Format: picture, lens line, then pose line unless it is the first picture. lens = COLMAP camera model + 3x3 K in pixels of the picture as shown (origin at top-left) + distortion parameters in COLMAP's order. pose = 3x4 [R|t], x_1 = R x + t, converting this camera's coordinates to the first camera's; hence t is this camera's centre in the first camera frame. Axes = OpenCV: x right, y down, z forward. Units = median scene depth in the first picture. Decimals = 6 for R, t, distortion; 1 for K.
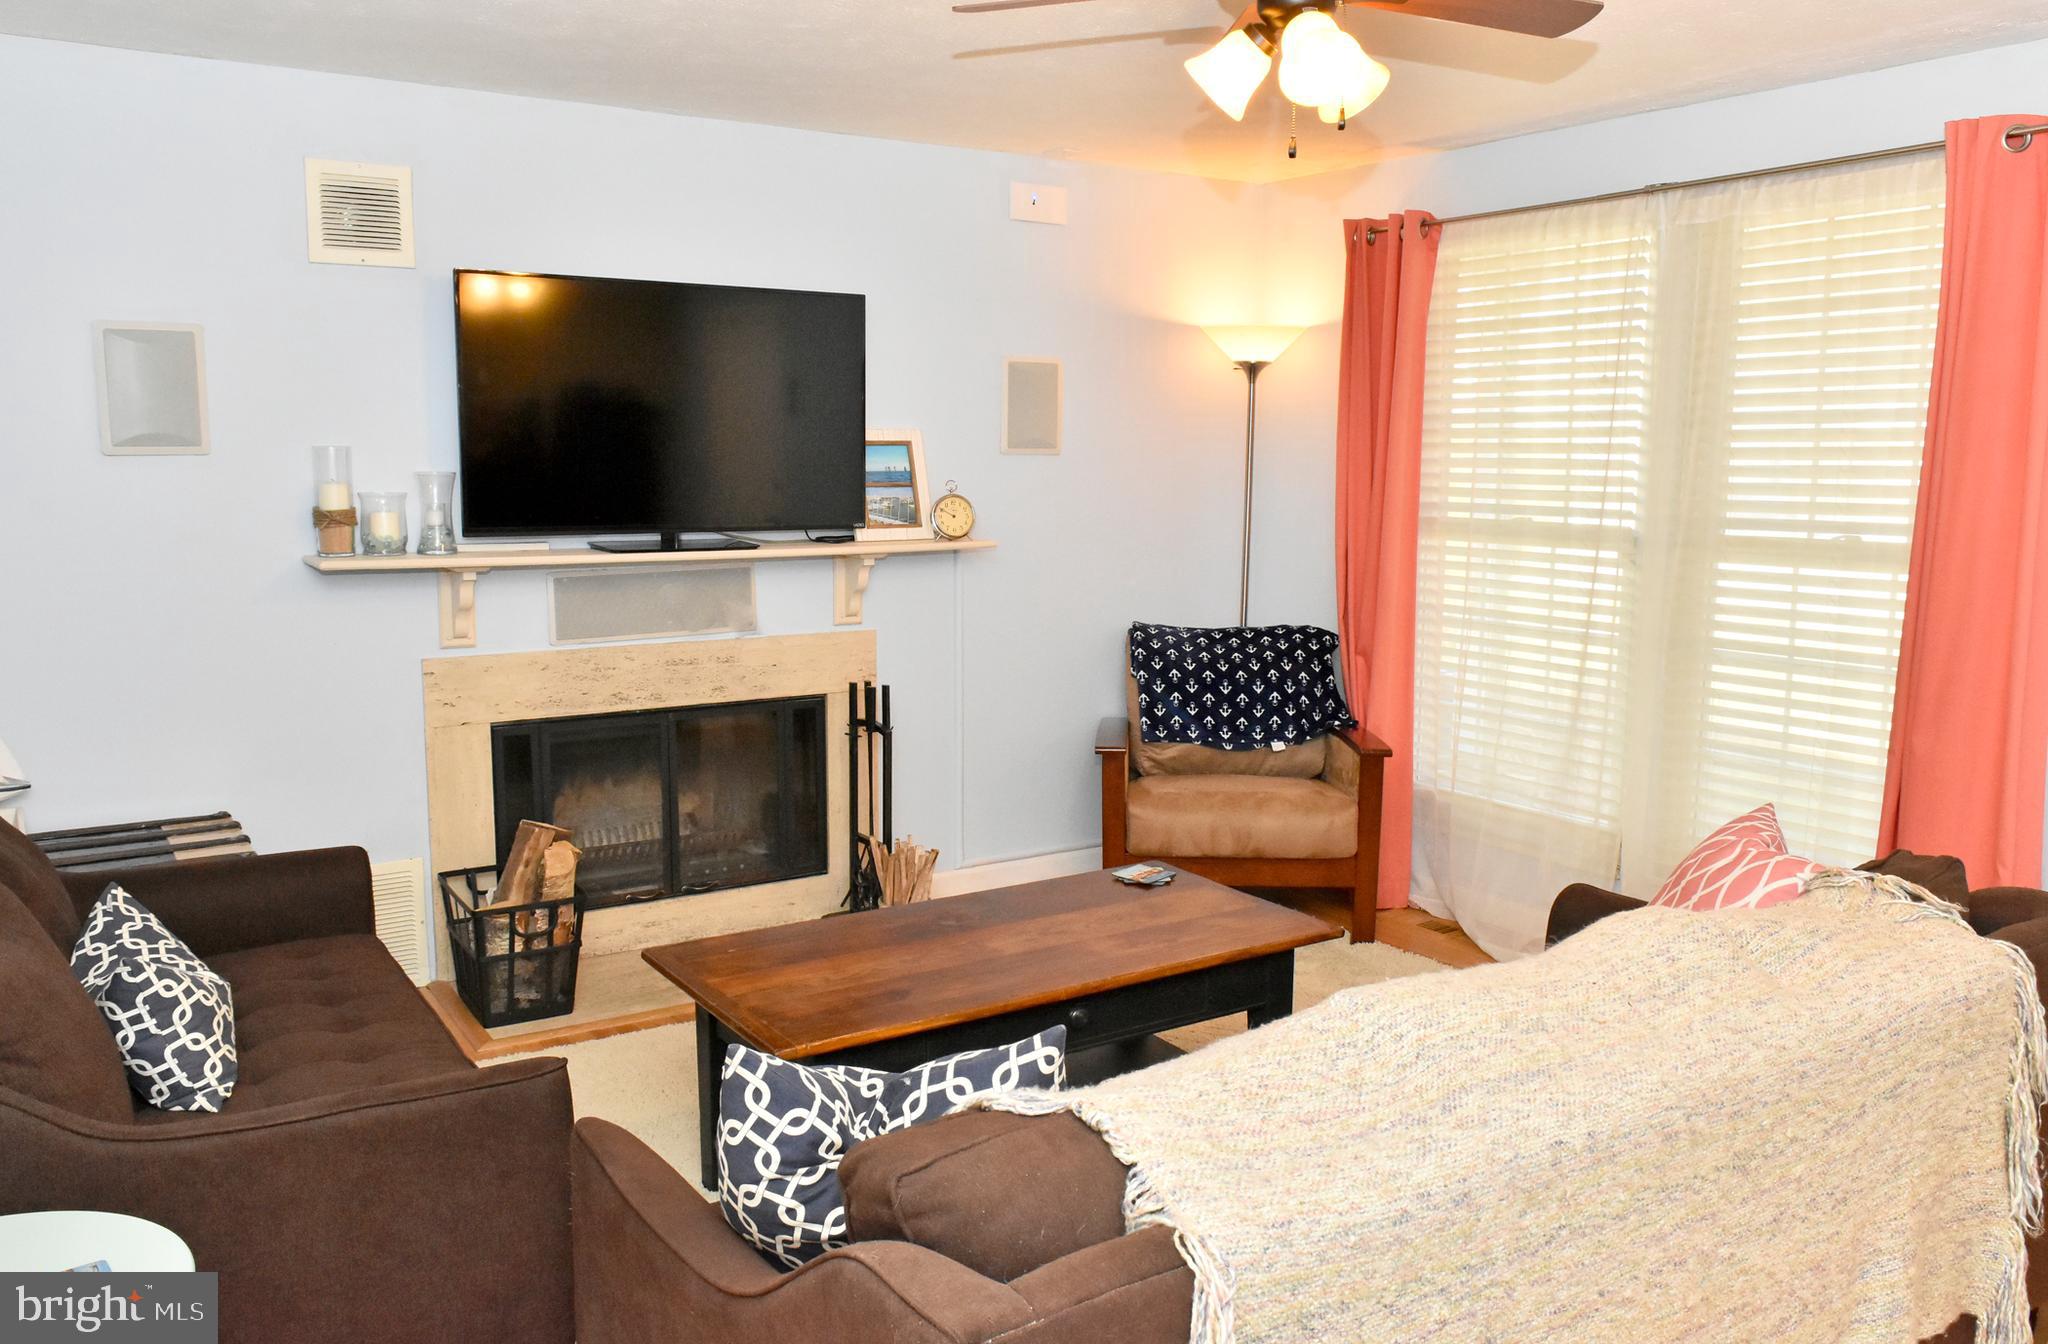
lens RADIAL K [[1601.4, 0, 1031.4], [0, 1601.4, 671.5], [0, 0, 1]] dist [-0.014354, 0.010498]
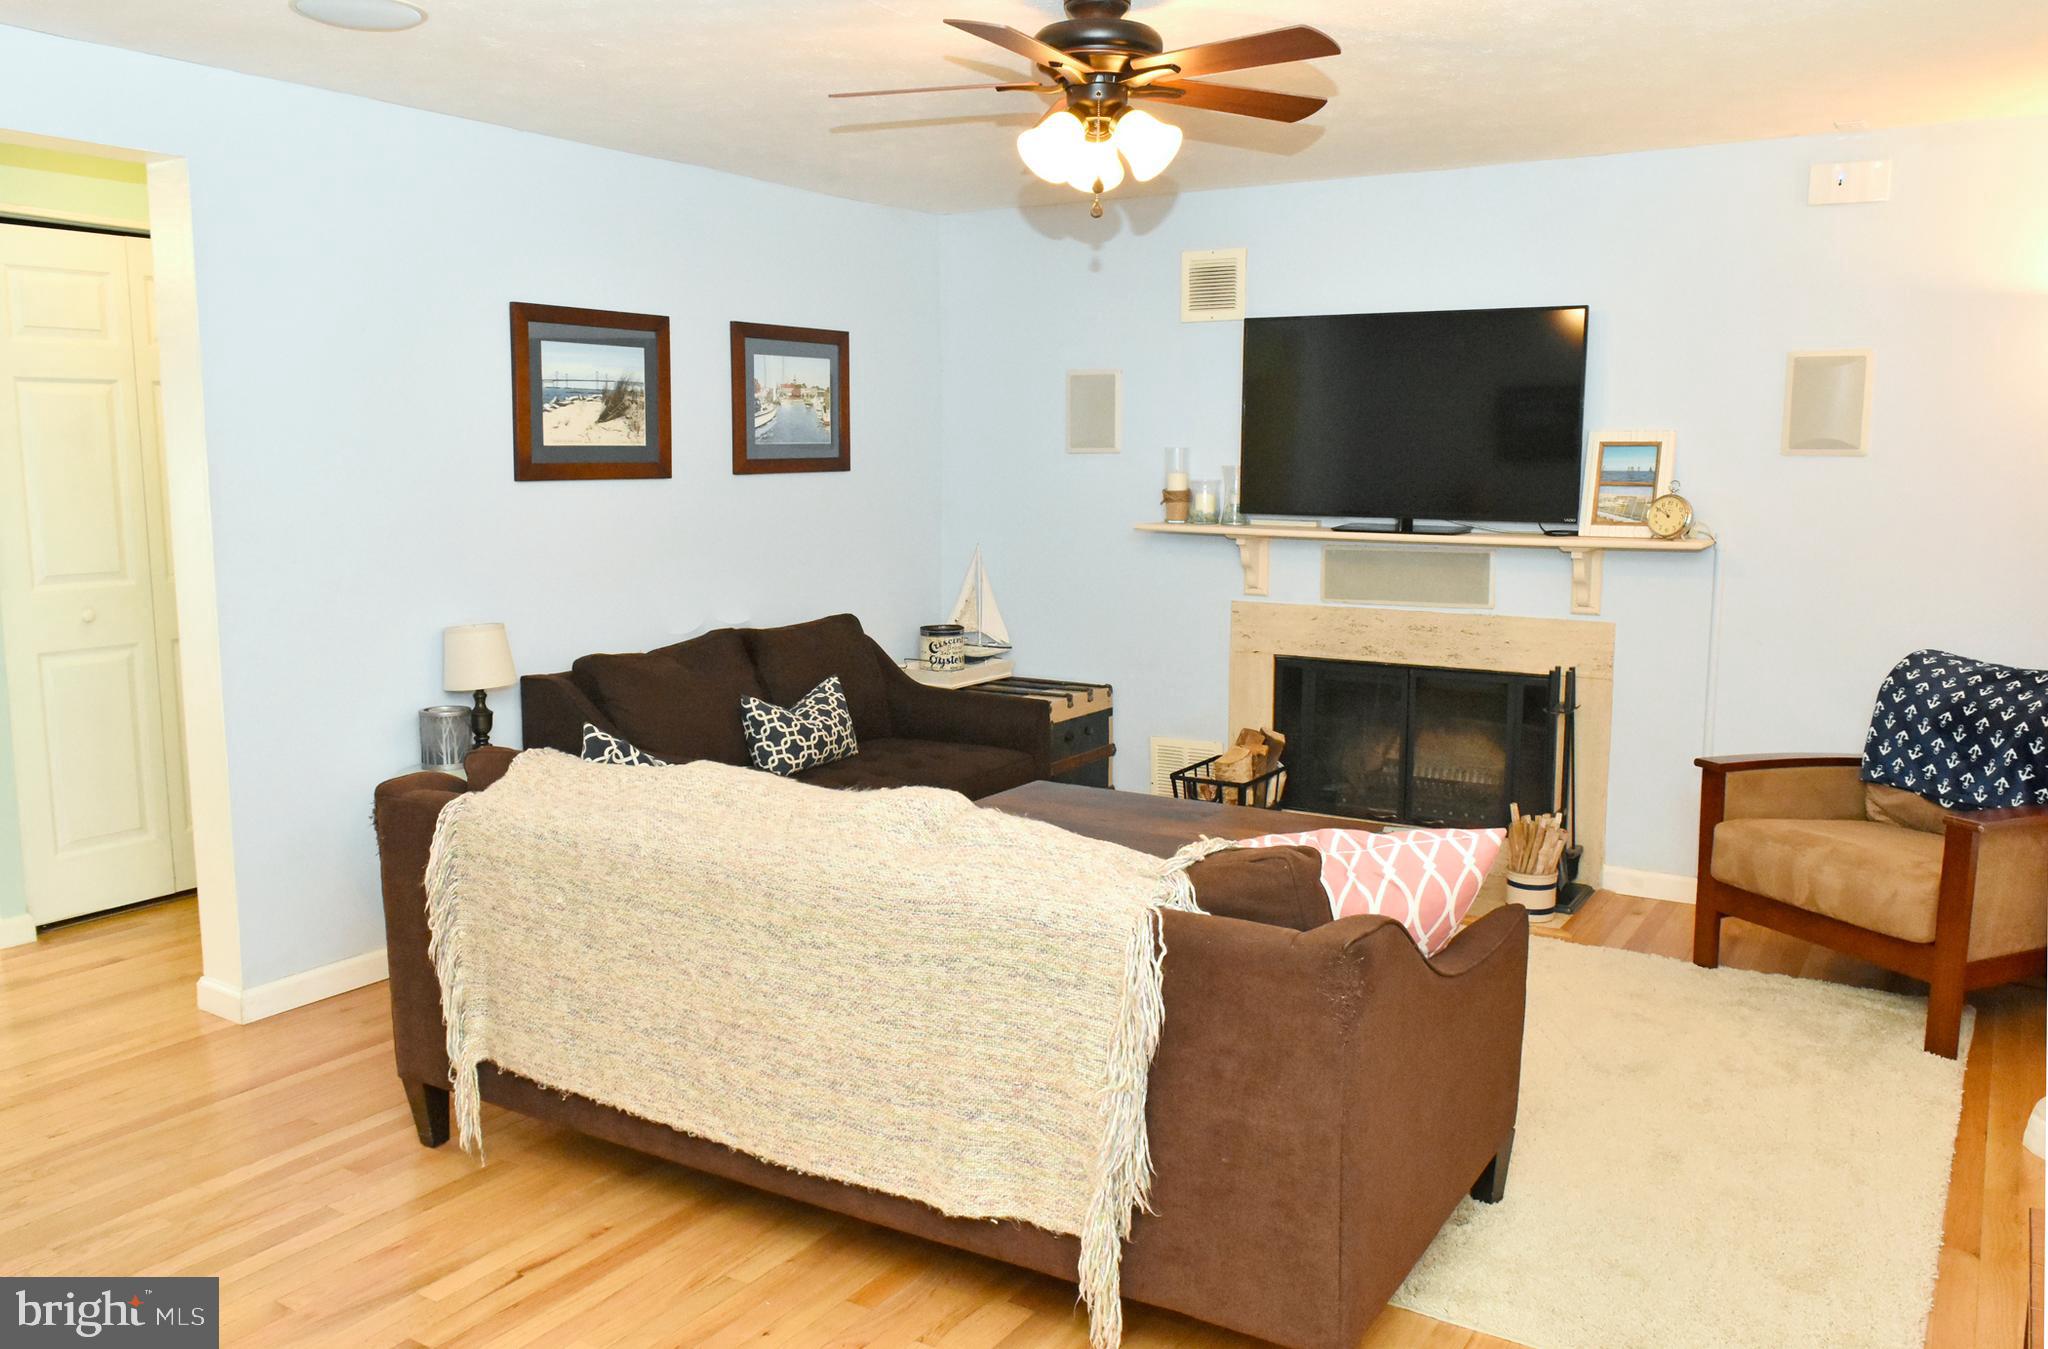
lens RADIAL K [[1601.4, 0, 1036.6], [0, 1601.4, 676.4], [0, 0, 1]] dist [-0.014354, 0.010498]
pose [[0.423986, 0.122976, -0.897281, 0.718934], [-0.126777, 0.989043, 0.075647, -0.023791], [0.896752, 0.081682, 0.434930, 0.222152]]
